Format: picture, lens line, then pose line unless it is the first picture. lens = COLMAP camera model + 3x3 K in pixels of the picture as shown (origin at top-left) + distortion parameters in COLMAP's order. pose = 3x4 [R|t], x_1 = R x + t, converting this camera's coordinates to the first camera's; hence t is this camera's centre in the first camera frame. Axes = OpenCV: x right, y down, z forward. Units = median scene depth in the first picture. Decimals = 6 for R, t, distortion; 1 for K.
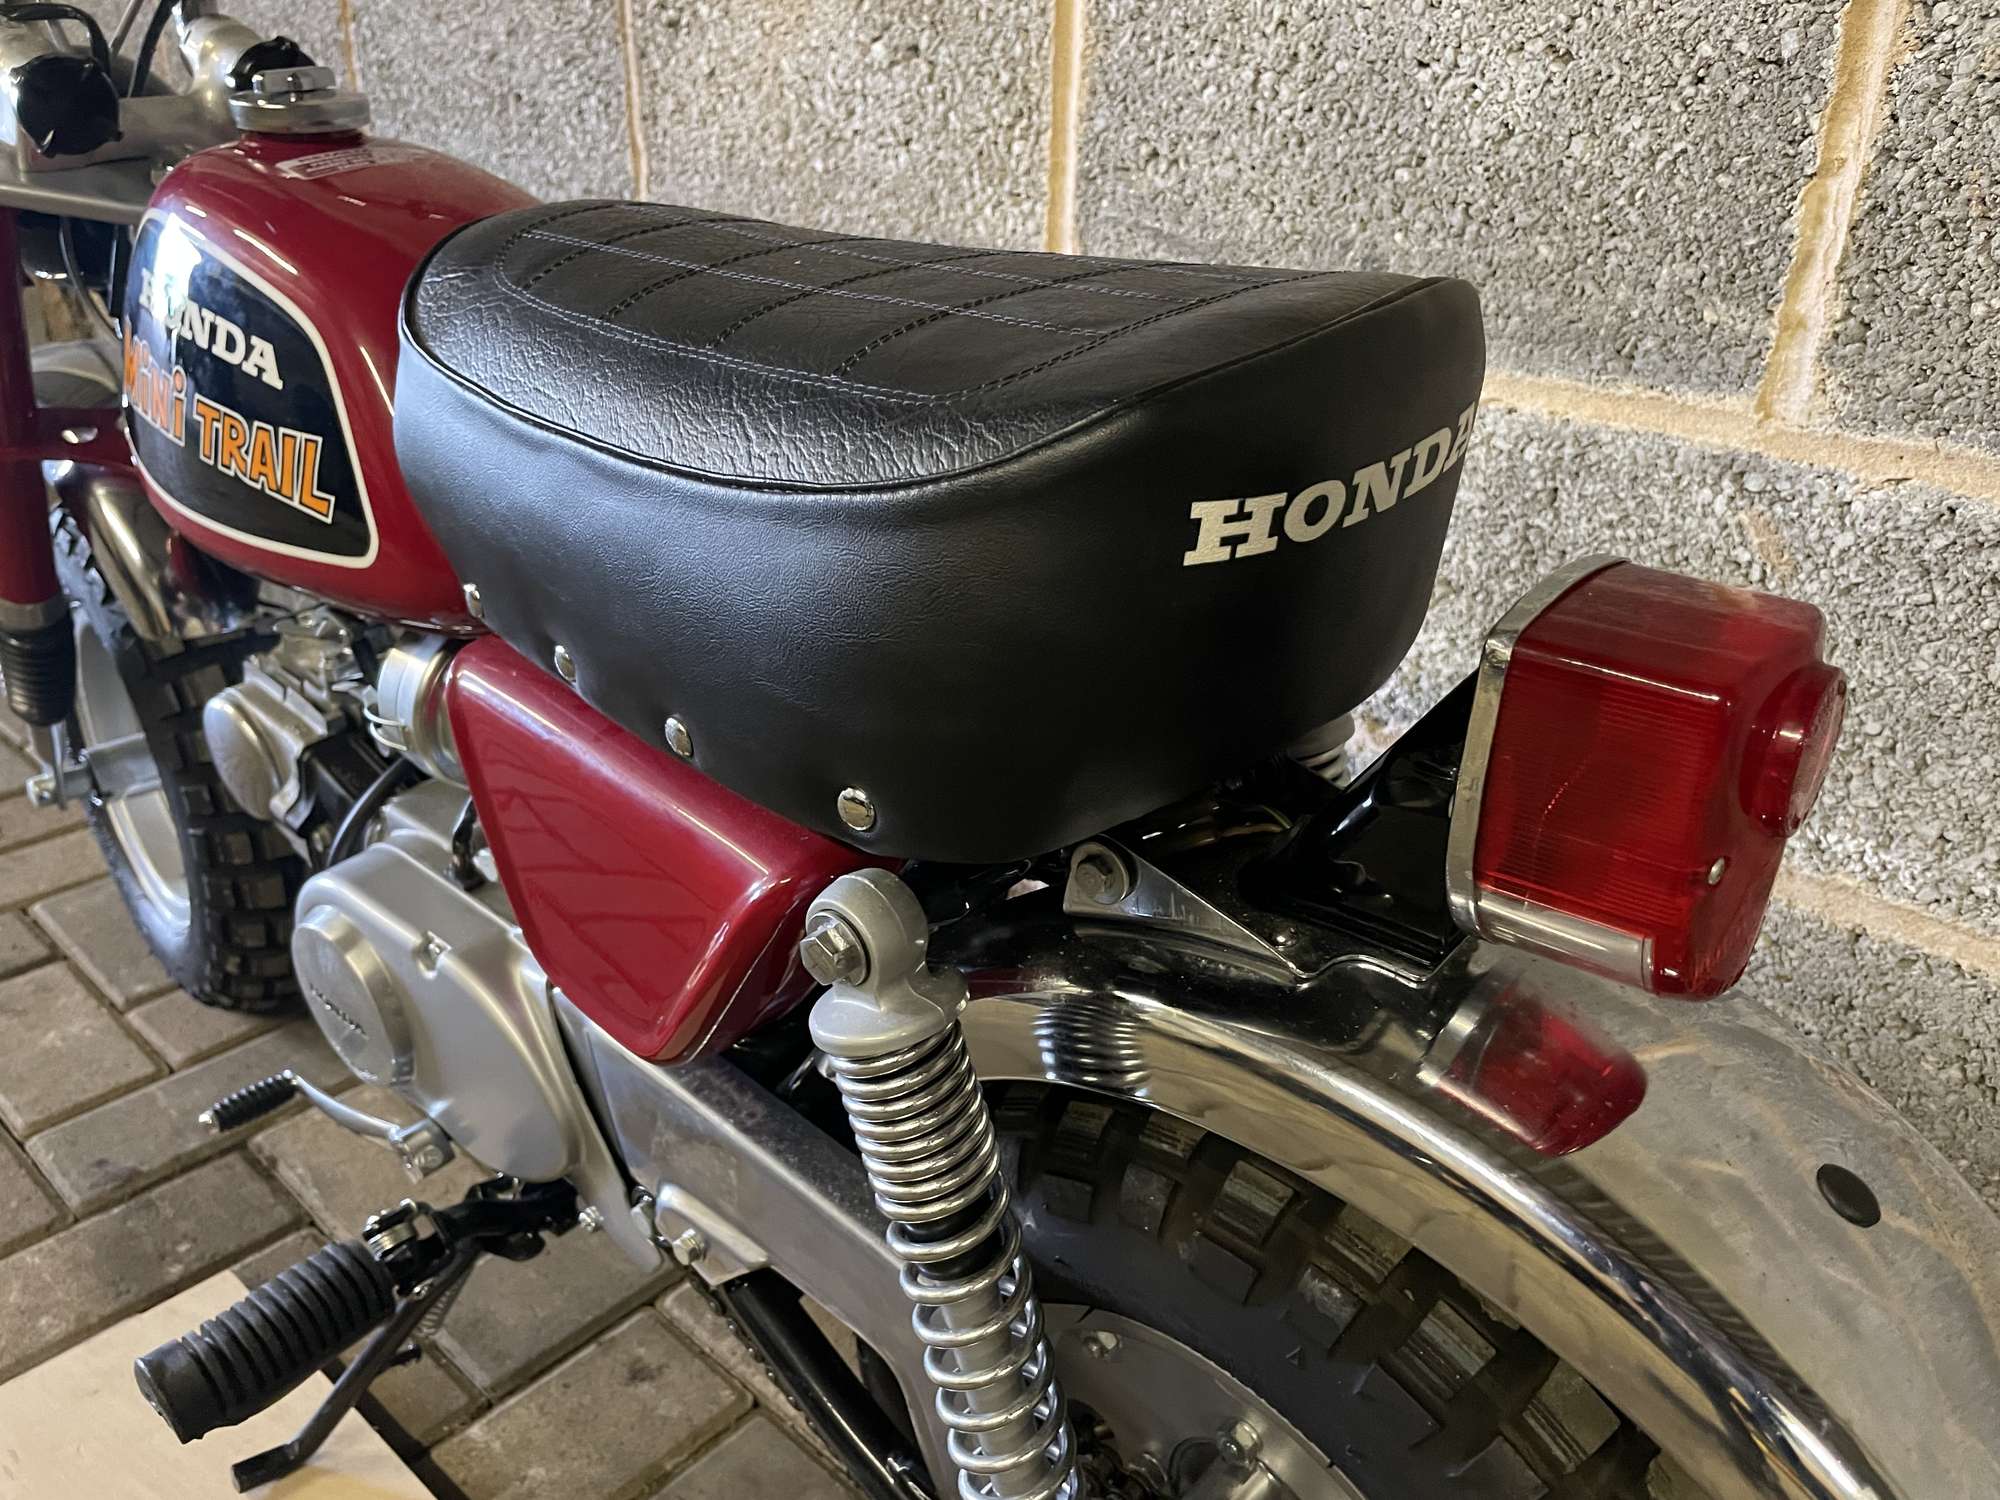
lens RADIAL K [[1534.1, 0, 974.5], [0, 1534.1, 760.2], [0, 0, 1]] dist [0.084833, -0.130665]
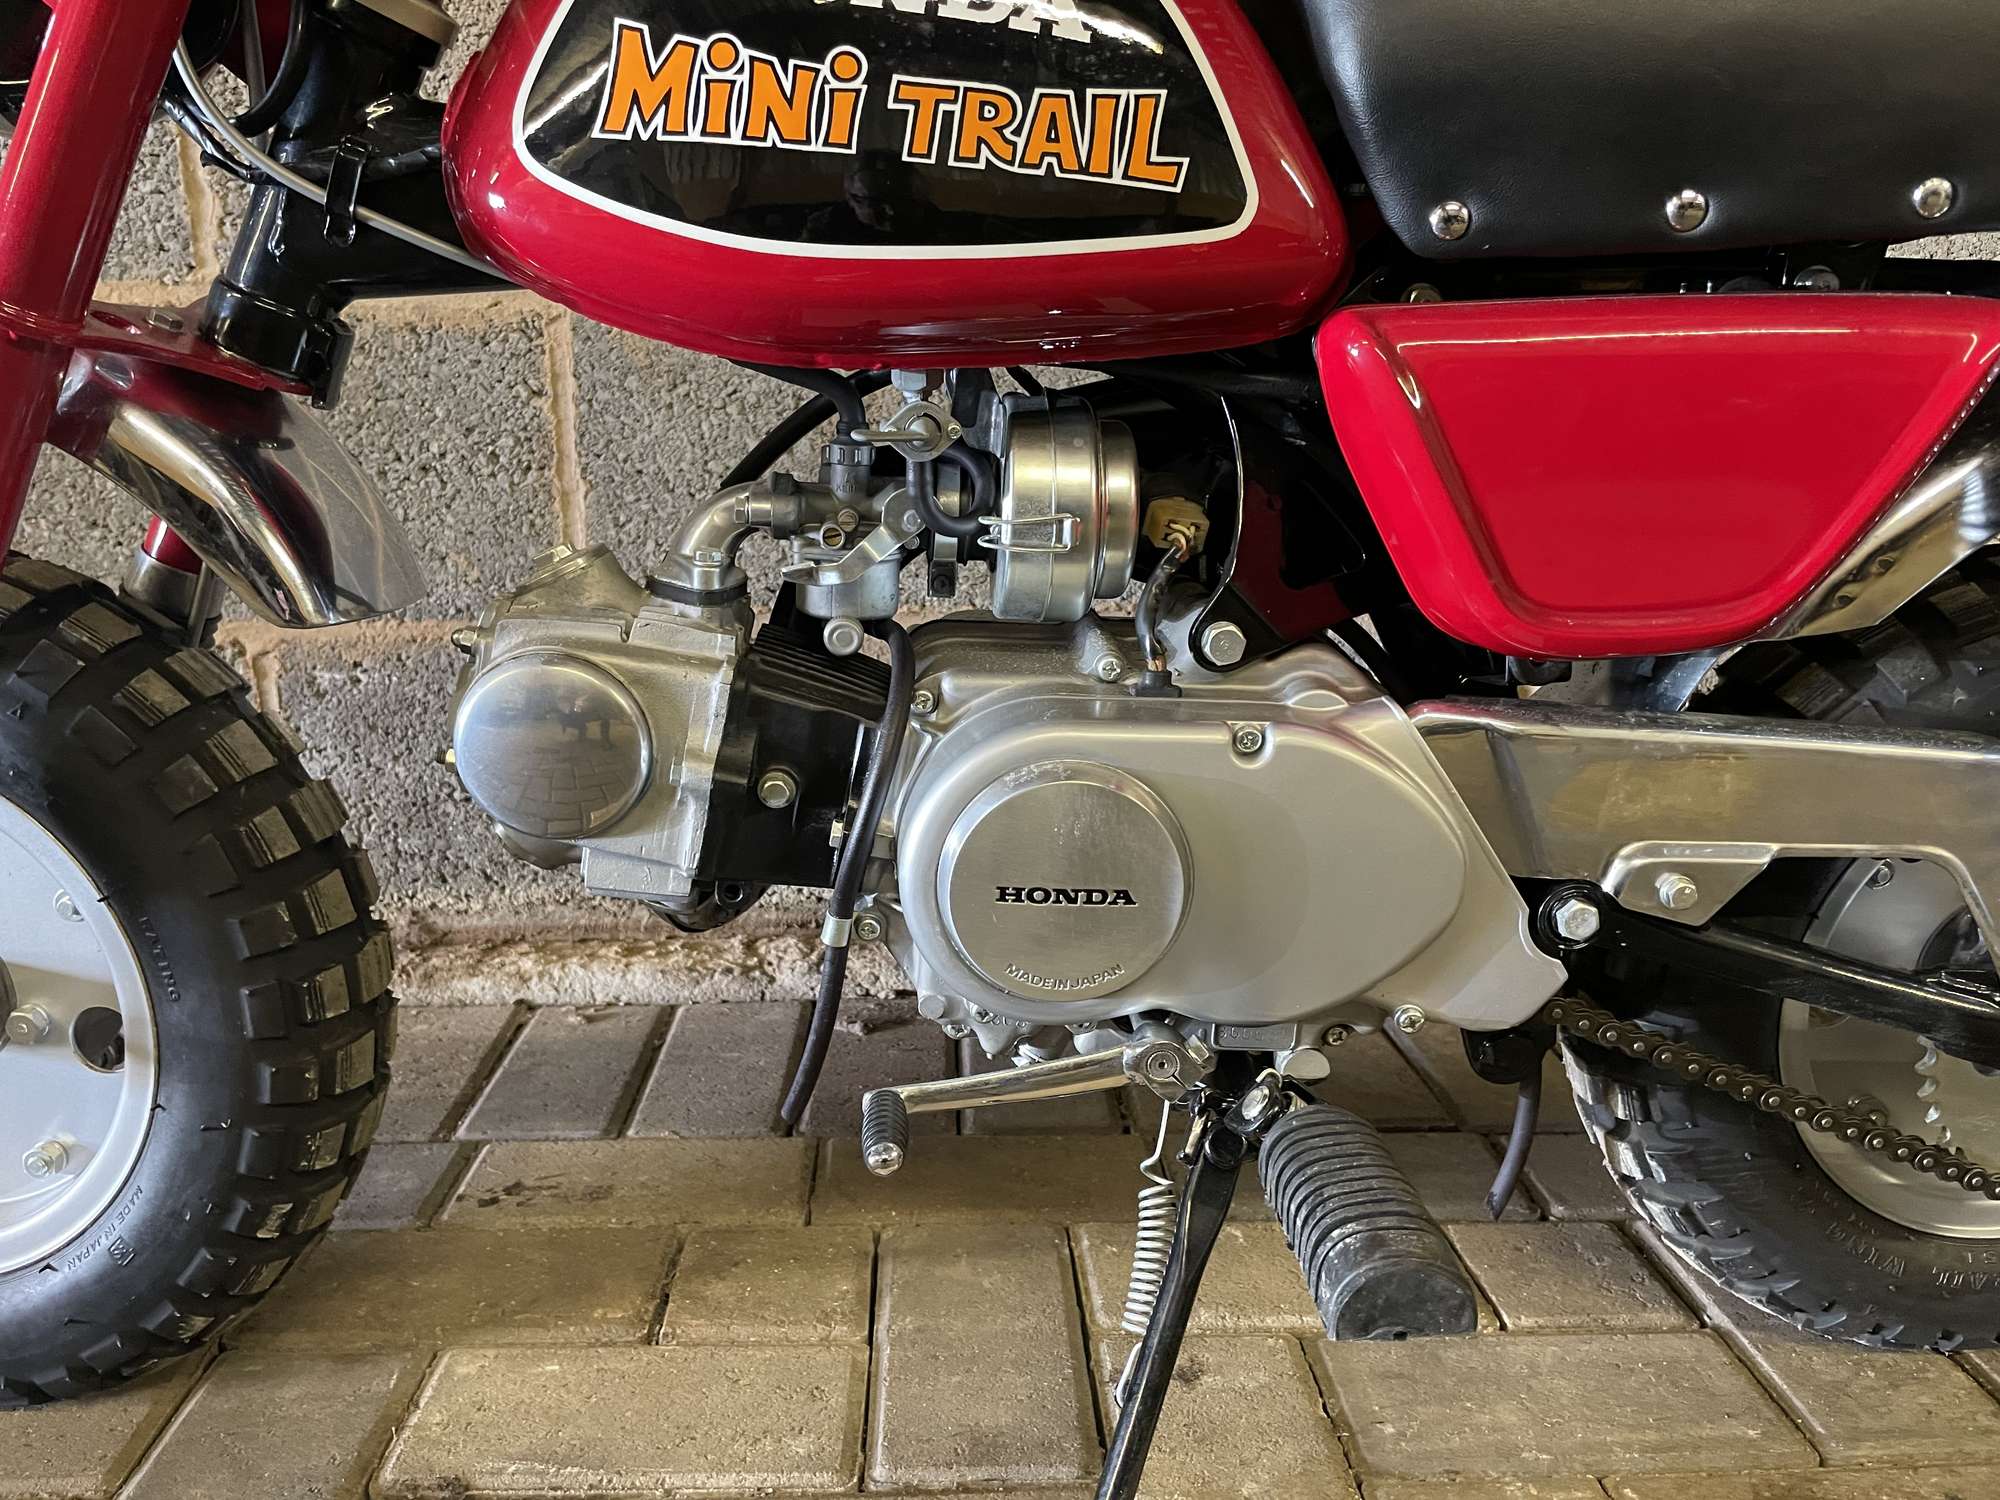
lens RADIAL K [[1534.1, 0, 969.9], [0, 1534.1, 760.9], [0, 0, 1]] dist [0.084833, -0.130665]
pose [[0.712401, -0.186630, 0.676501, -0.781316], [0.327592, 0.940953, -0.085390, 0.120783], [-0.620620, 0.282448, 0.731474, 0.374536]]
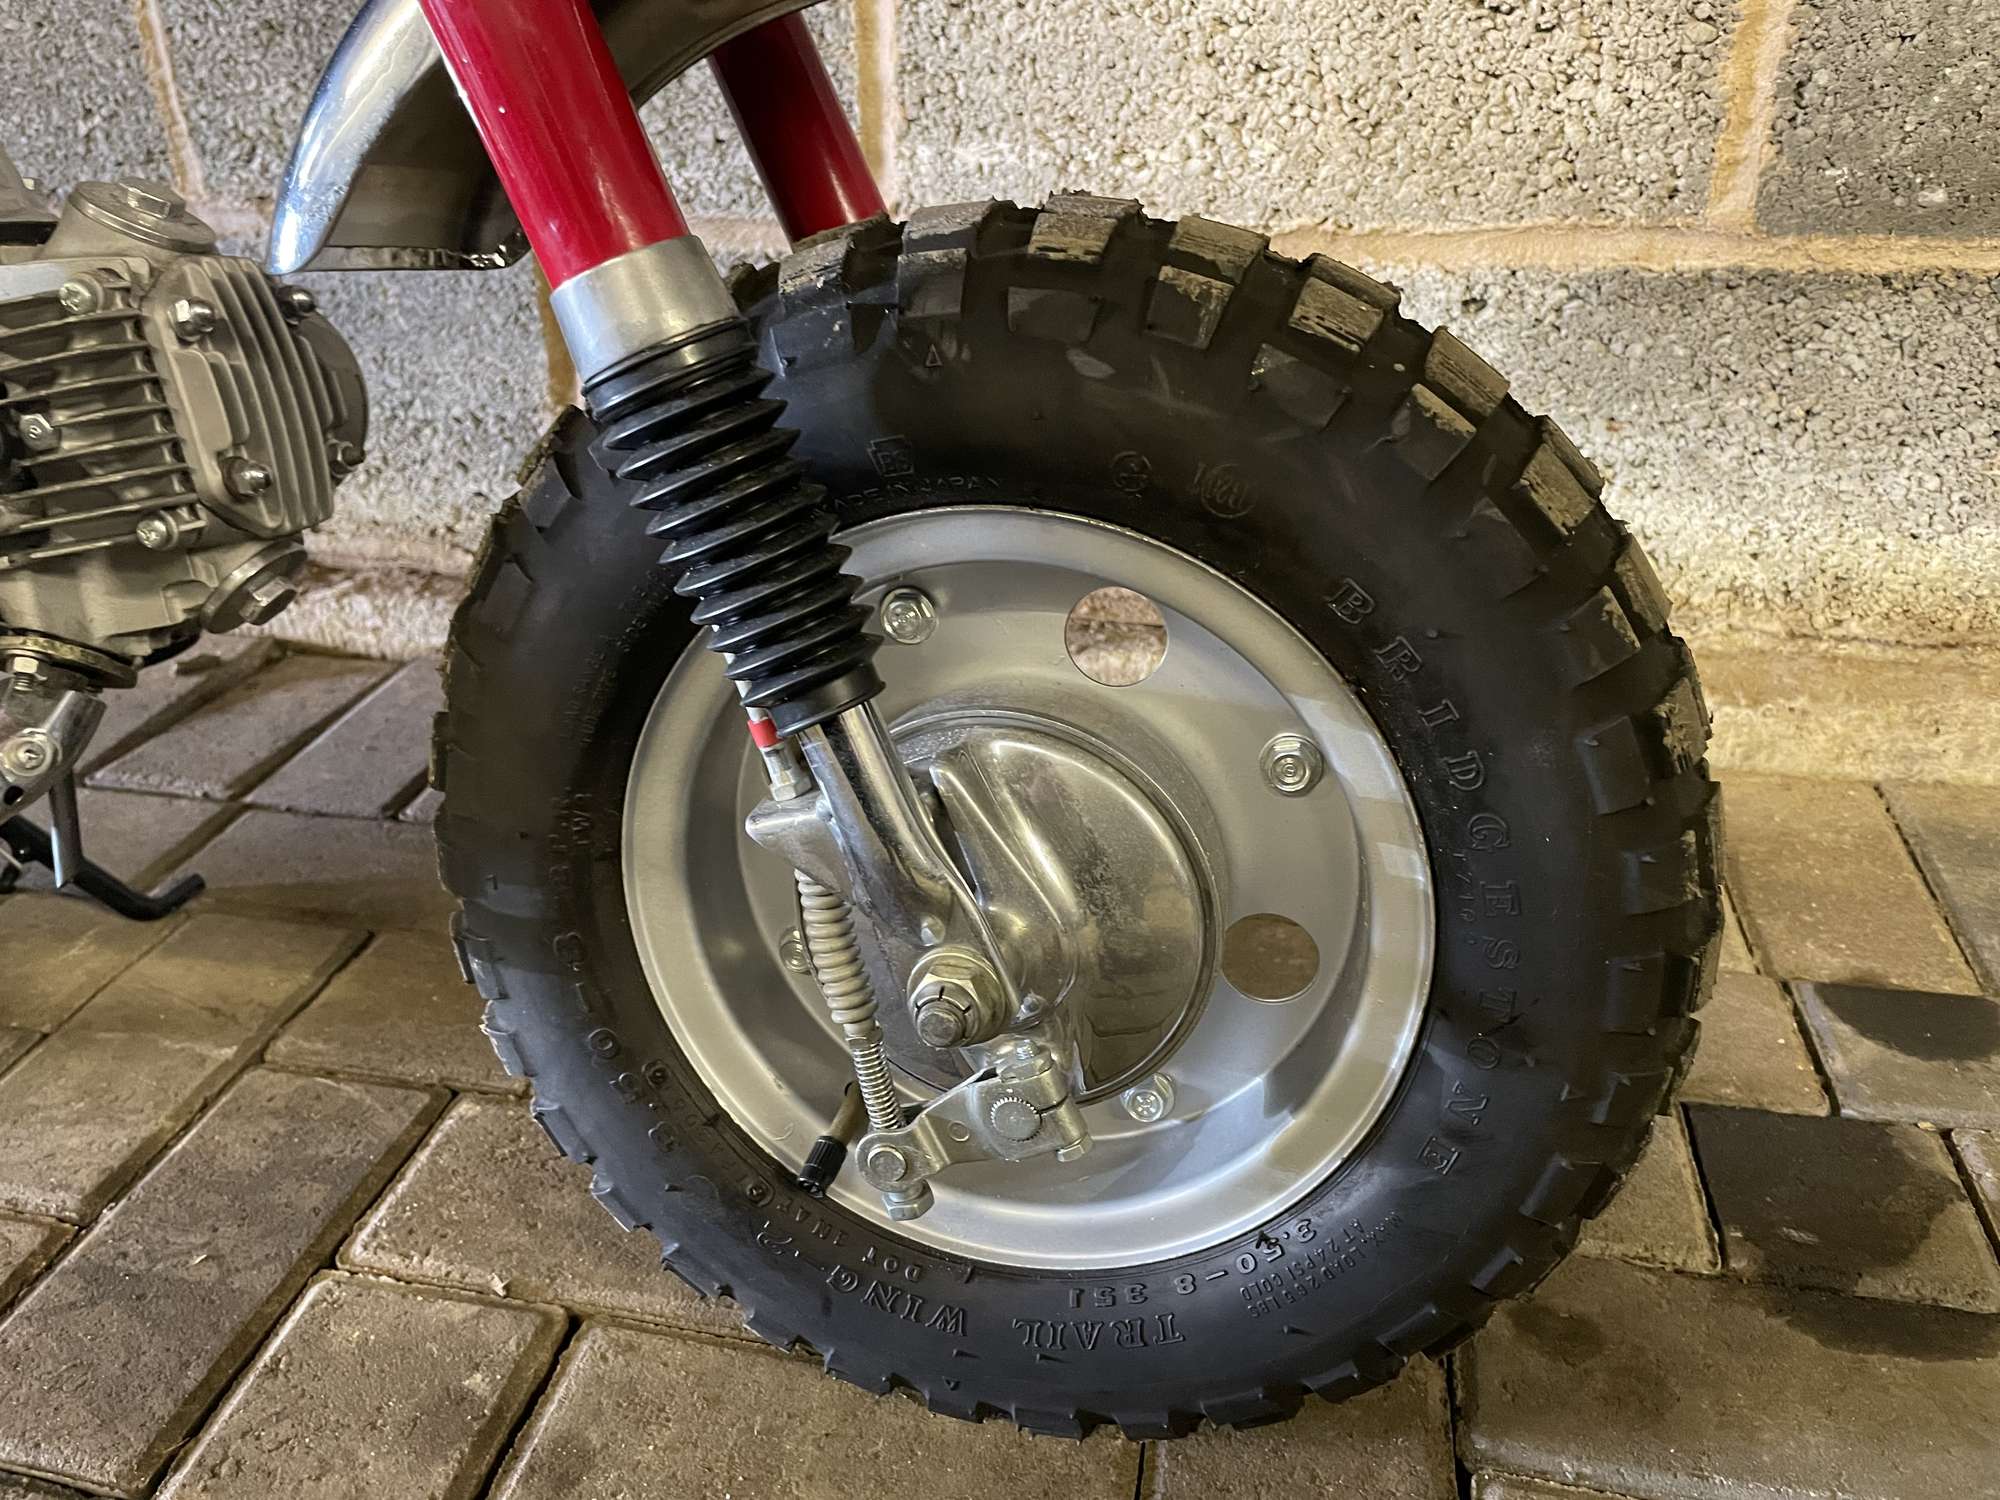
lens RADIAL K [[1534.1, 0, 981.2], [0, 1534.1, 743.5], [0, 0, 1]] dist [0.084833, -0.130665]
pose [[0.859443, -0.270630, 0.433724, 0.143592], [0.259952, 0.961867, 0.085070, 0.390792], [-0.440207, 0.039635, 0.897021, -0.107860]]
